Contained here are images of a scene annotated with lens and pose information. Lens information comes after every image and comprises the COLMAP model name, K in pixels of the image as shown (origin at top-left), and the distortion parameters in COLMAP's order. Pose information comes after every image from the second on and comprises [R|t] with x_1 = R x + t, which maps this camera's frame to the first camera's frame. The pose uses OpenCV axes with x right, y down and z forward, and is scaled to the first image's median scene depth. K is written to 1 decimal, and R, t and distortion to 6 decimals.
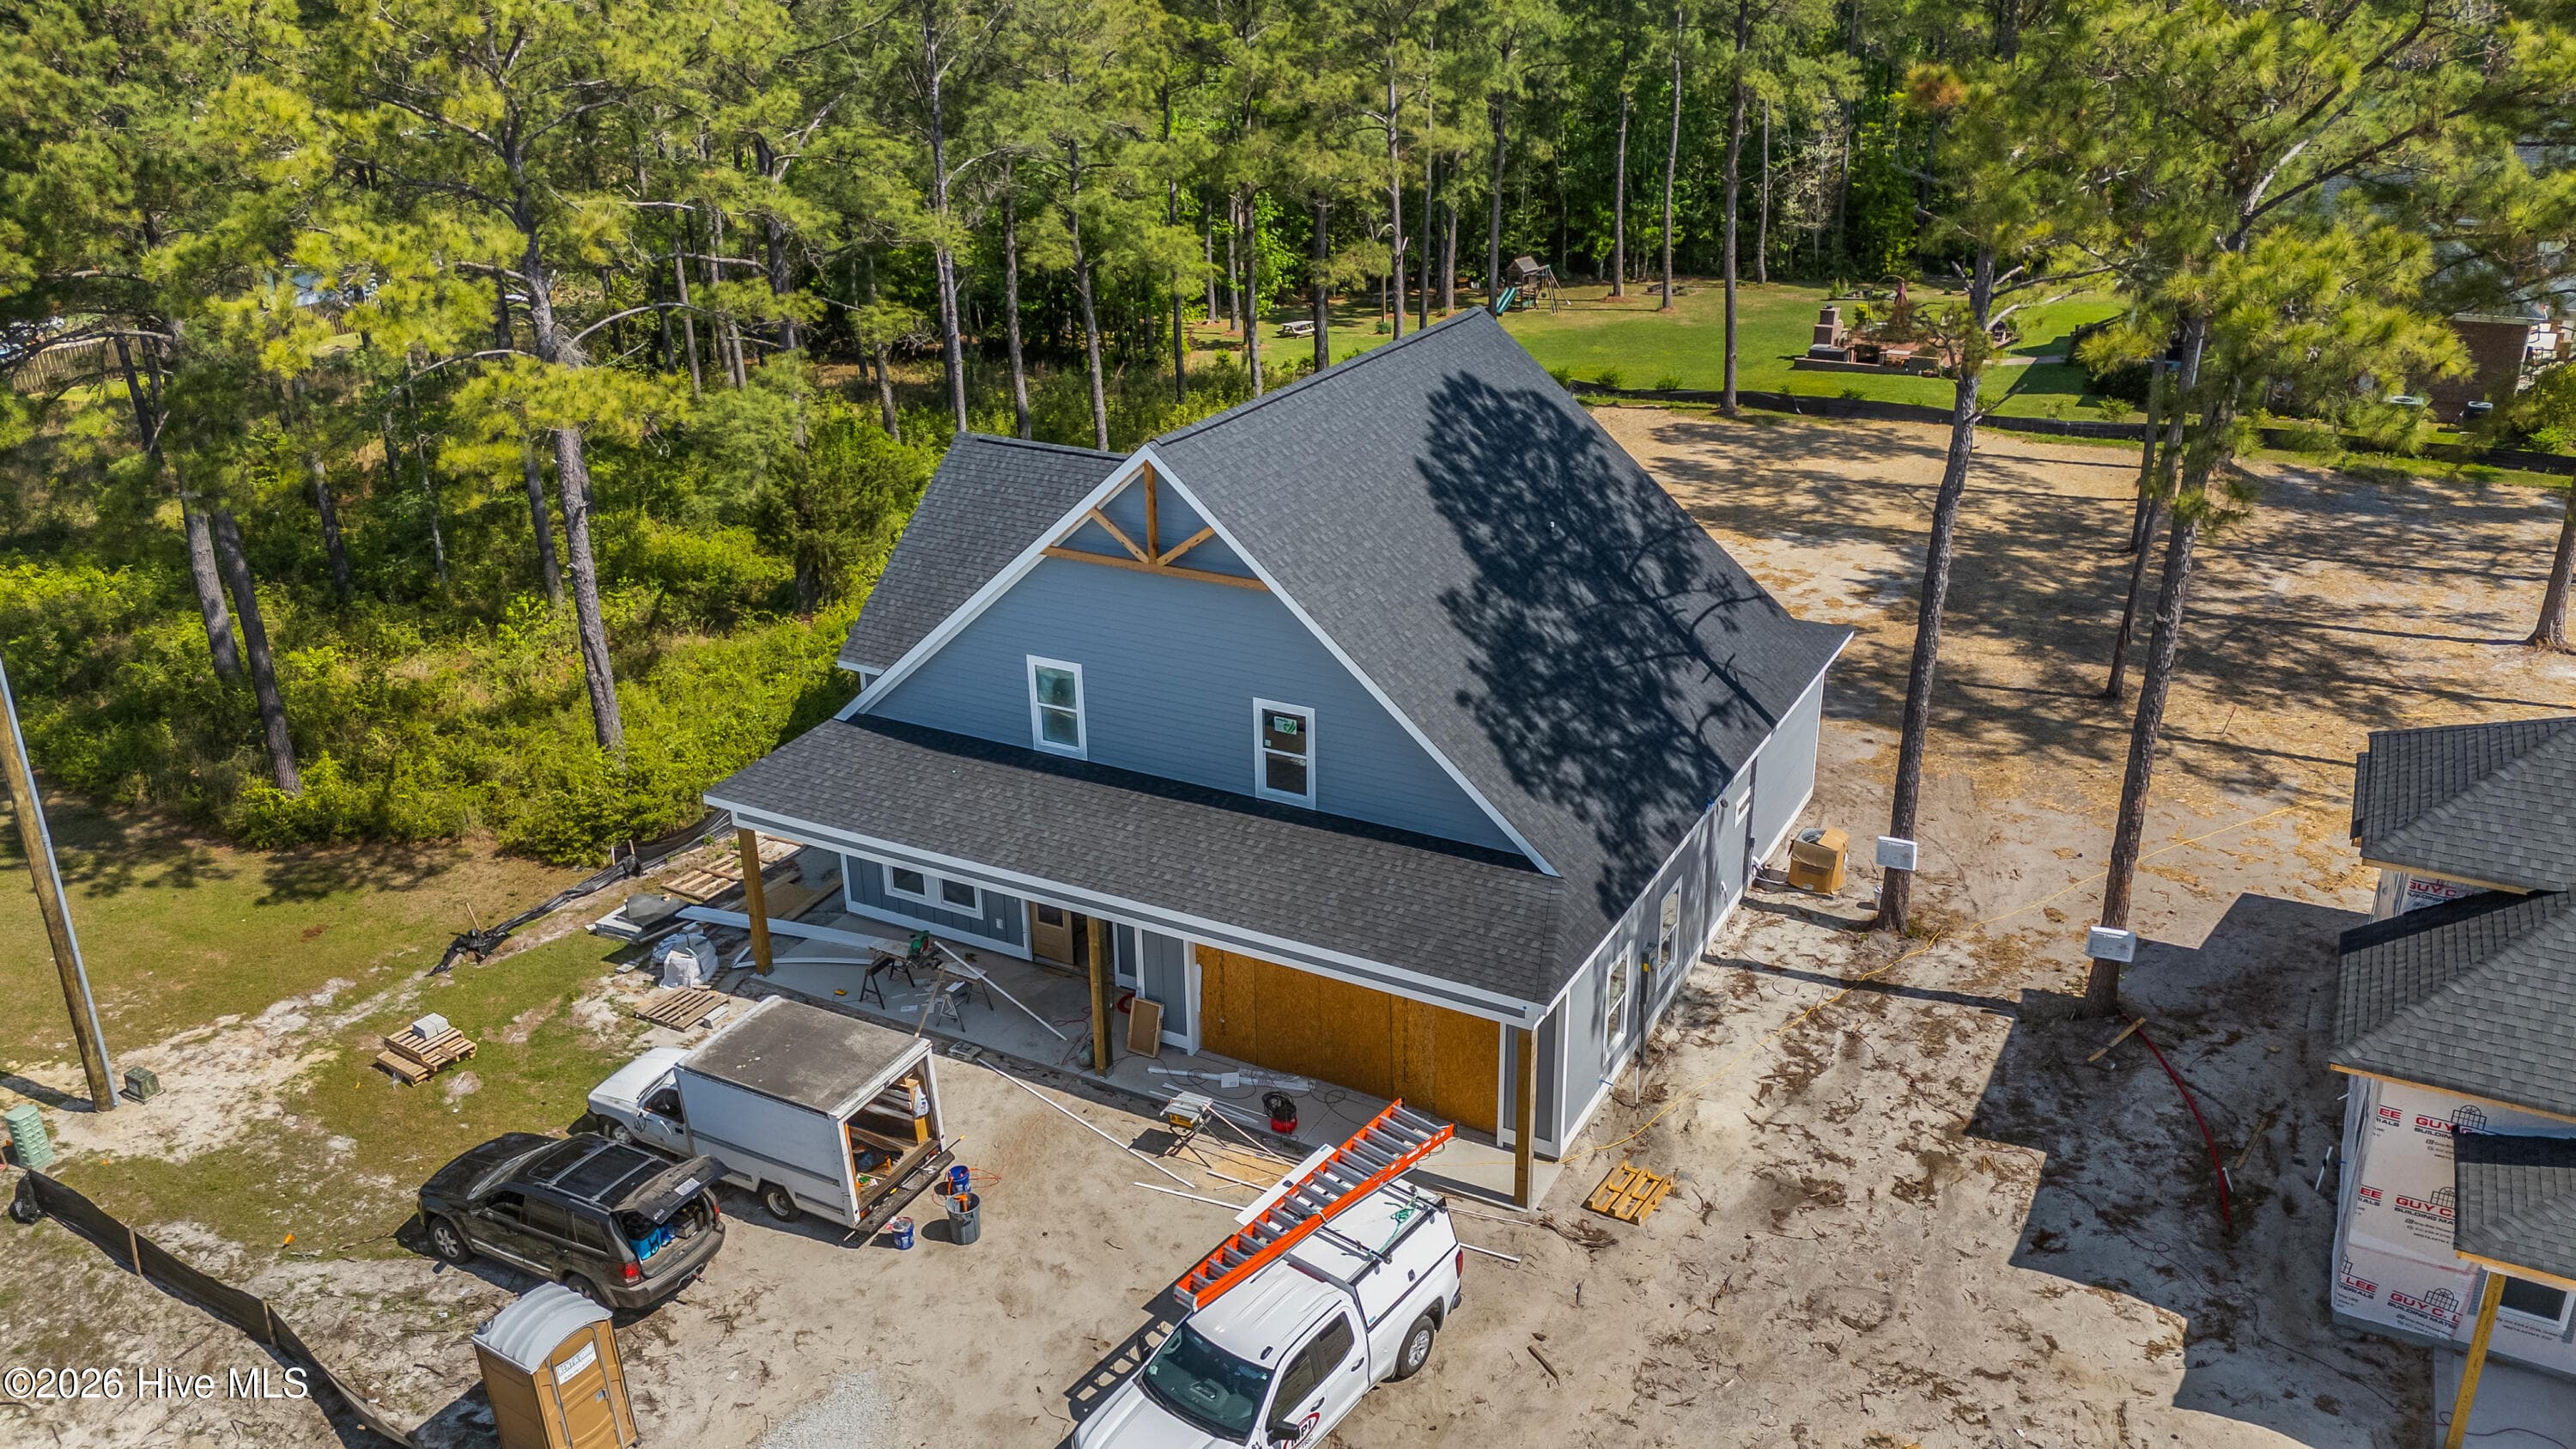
lens RADIAL K [[1895.2, 0, 1297.5], [0, 1895.2, 724.2], [0, 0, 1]] dist [0.086623, -0.084703]
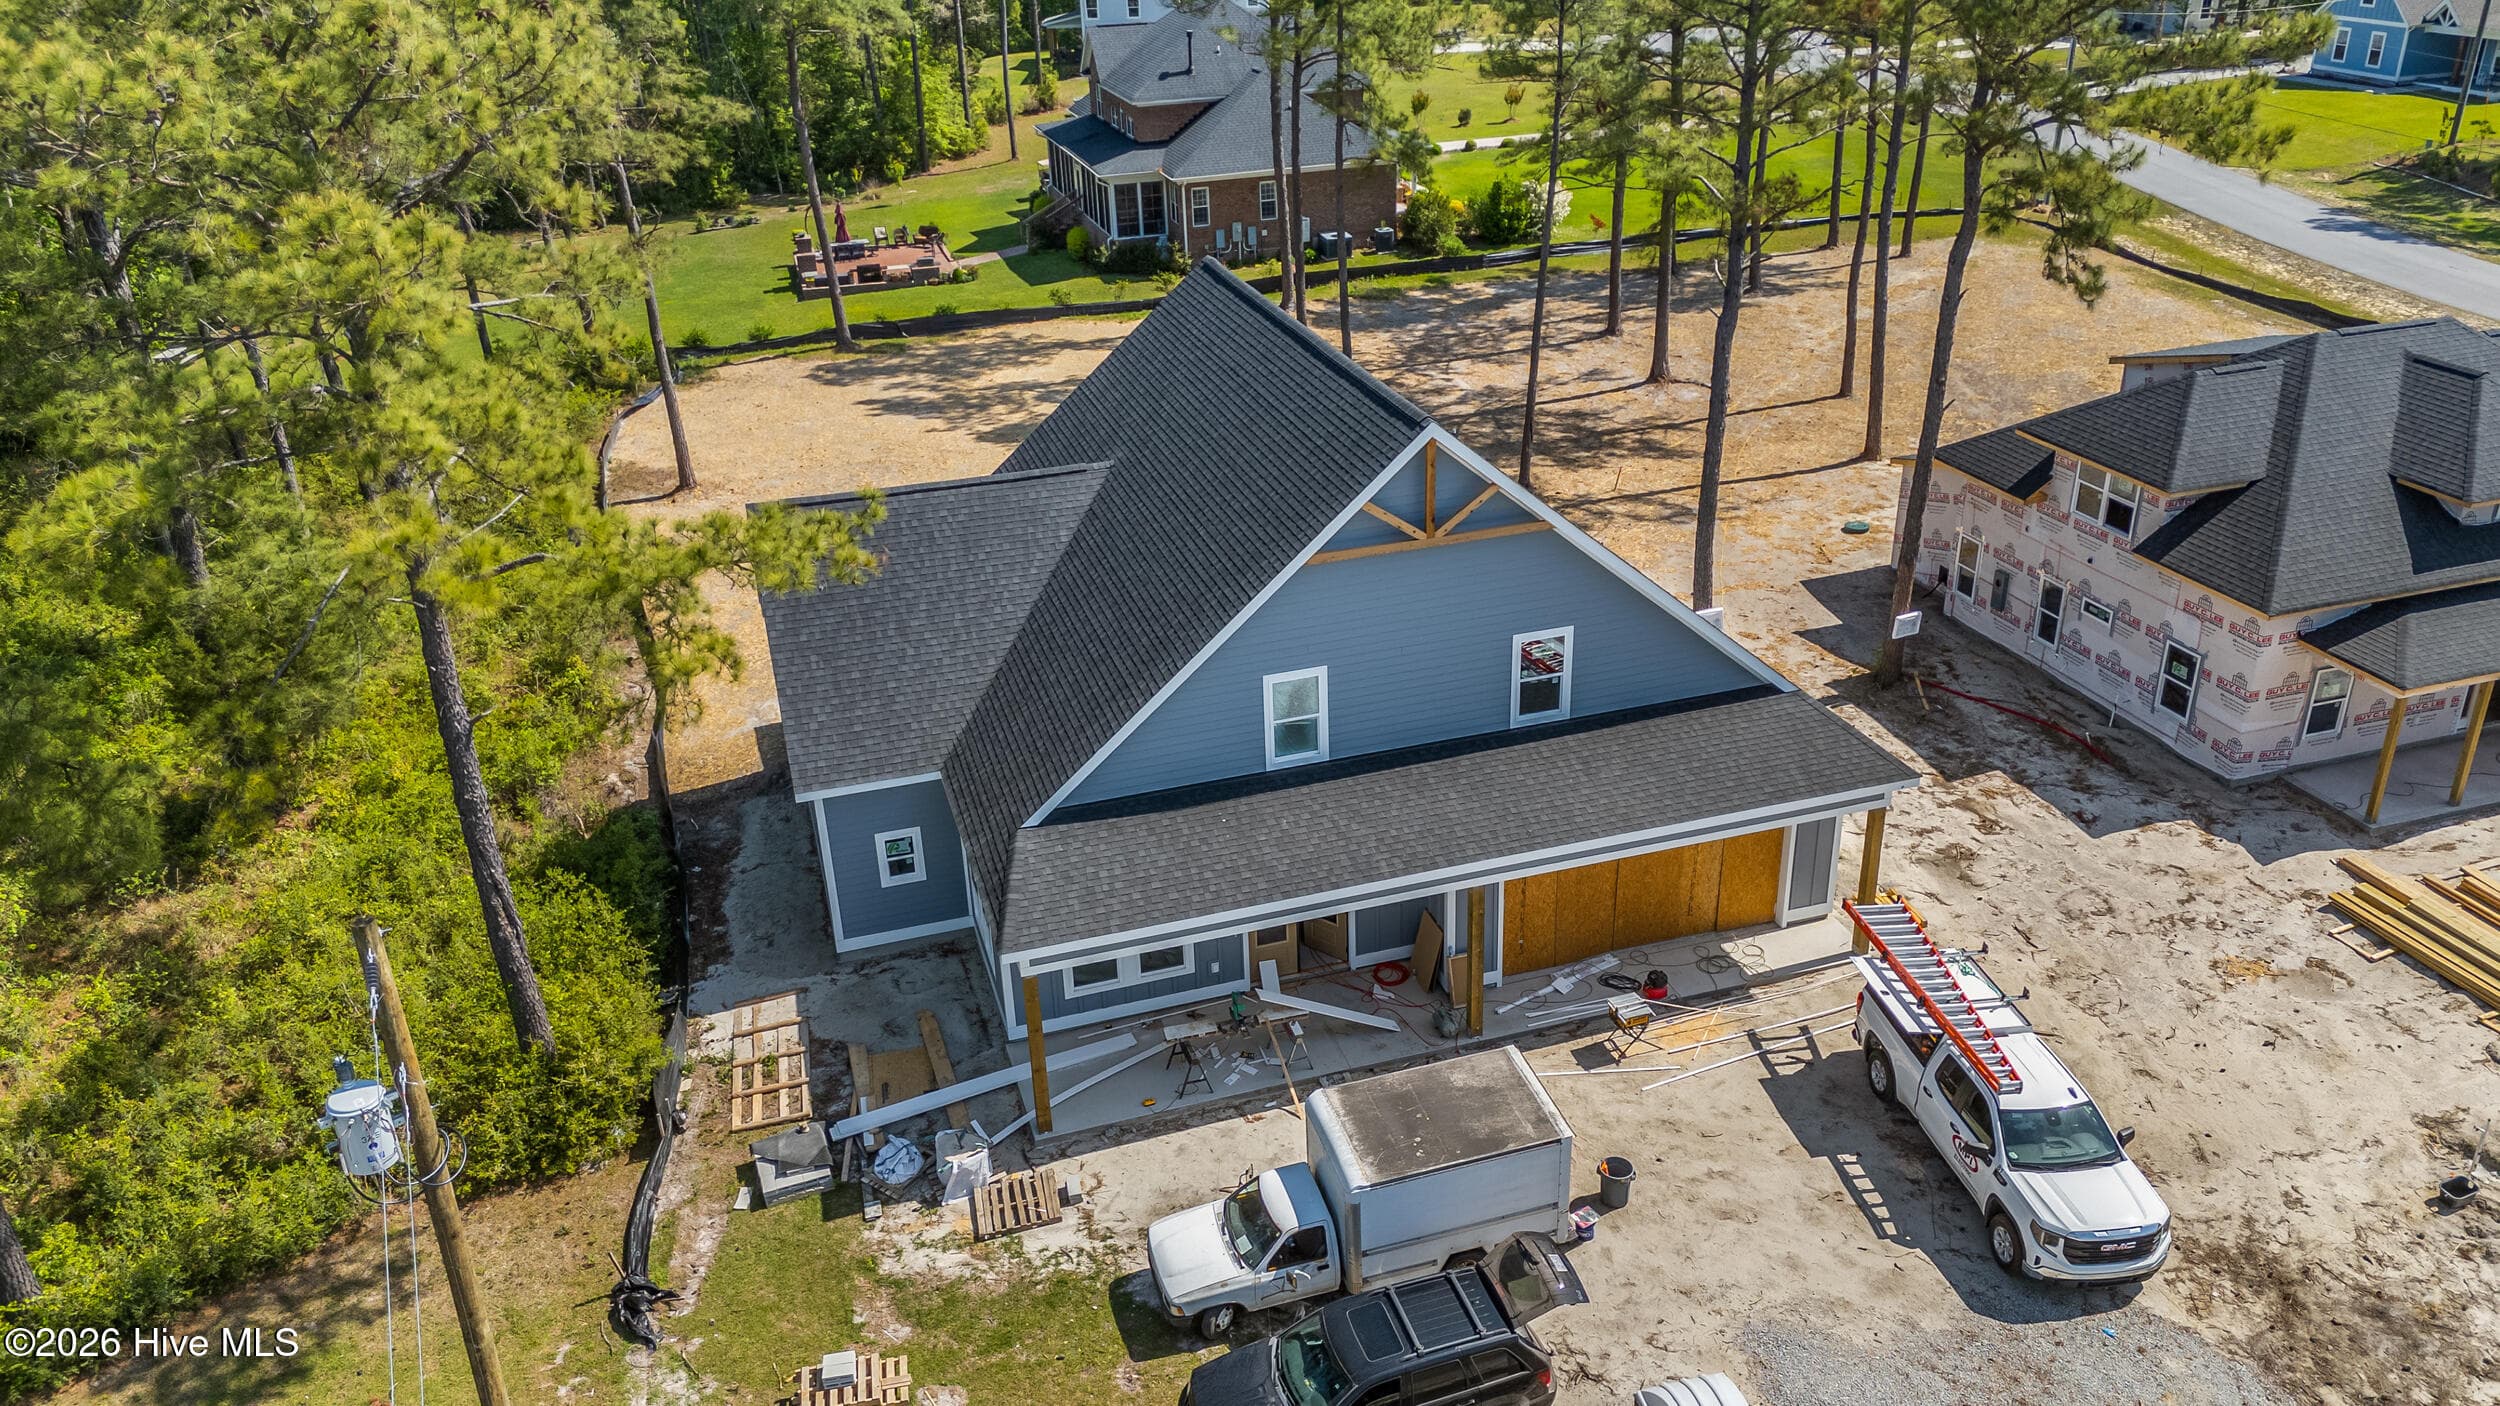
lens RADIAL K [[1839.0, 0, 1259.2], [0, 1839.0, 702.7], [0, 0, 1]] dist [0.086623, -0.084703]
pose [[0.695960, -0.320902, 0.642388, -0.733199], [0.294517, 0.943446, 0.152216, -0.163439], [-0.654905, 0.083258, 0.751111, 0.299884]]
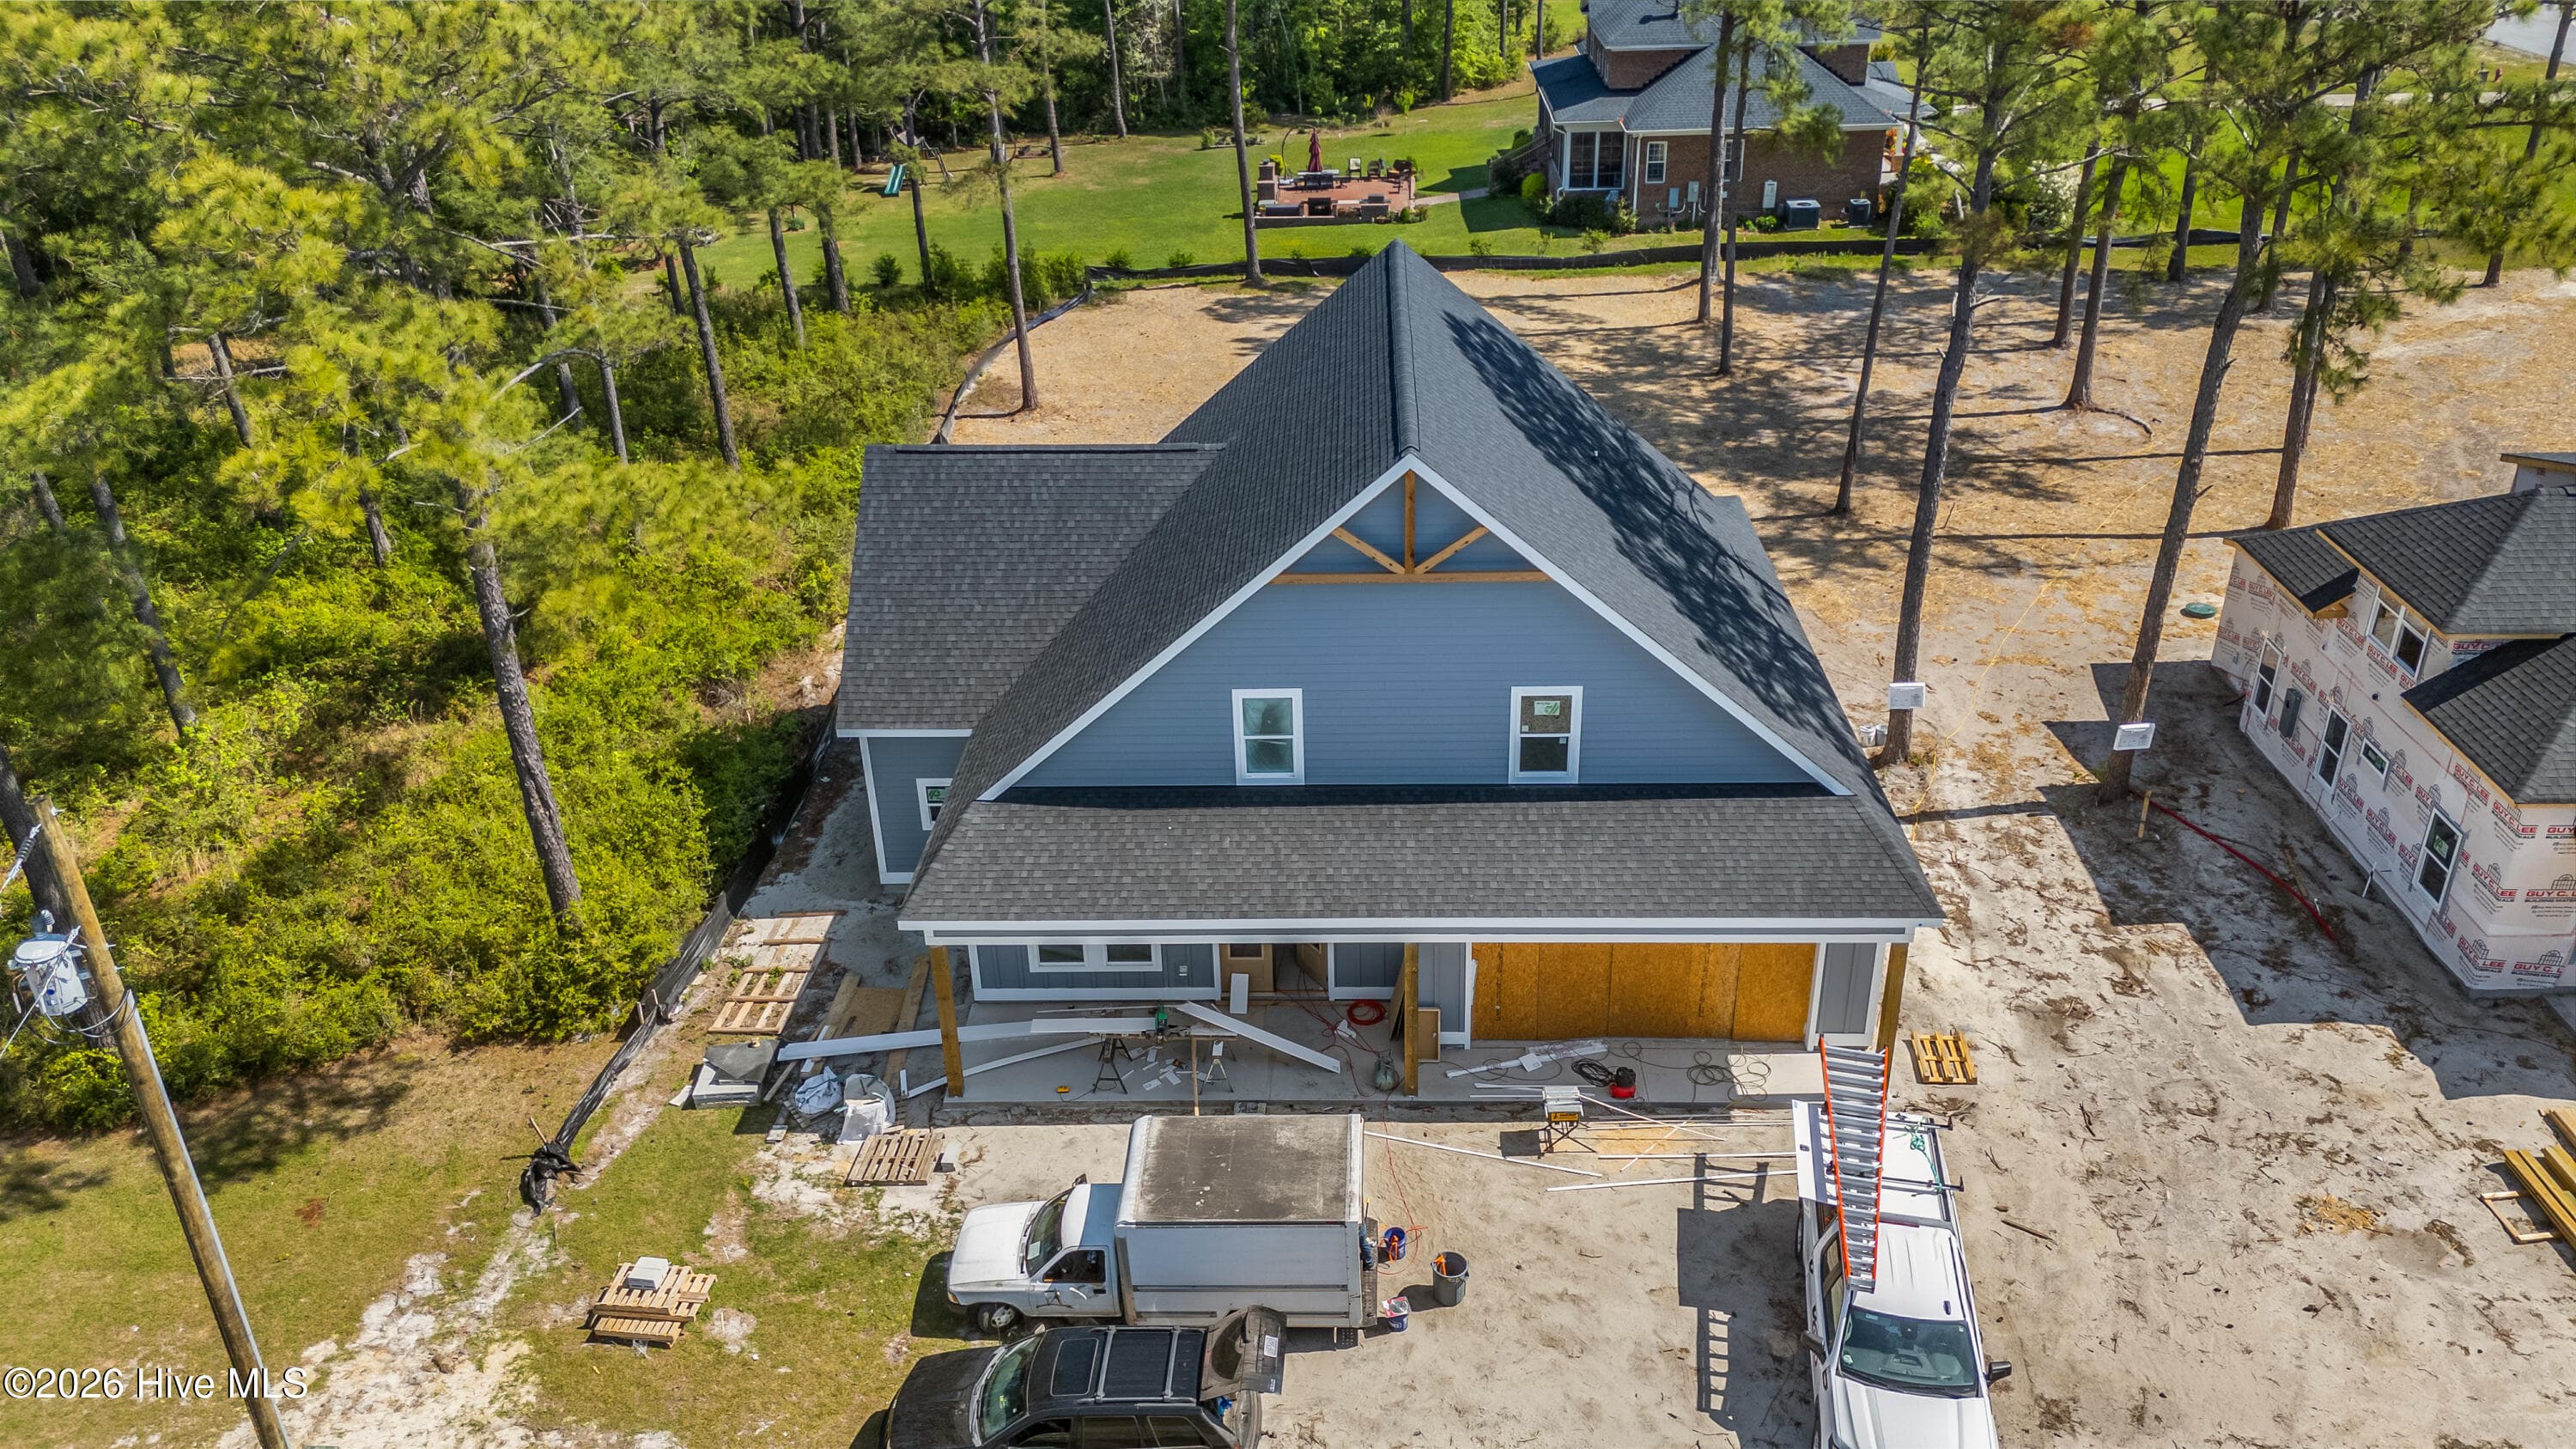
lens RADIAL K [[1883.4, 0, 1296.0], [0, 1883.4, 725.8], [0, 0, 1]] dist [0.087927, -0.087885]
pose [[0.892512, -0.218274, 0.394689, -0.476965], [0.183003, 0.975079, 0.125419, -0.127853], [-0.412229, -0.039709, 0.910215, 0.139311]]
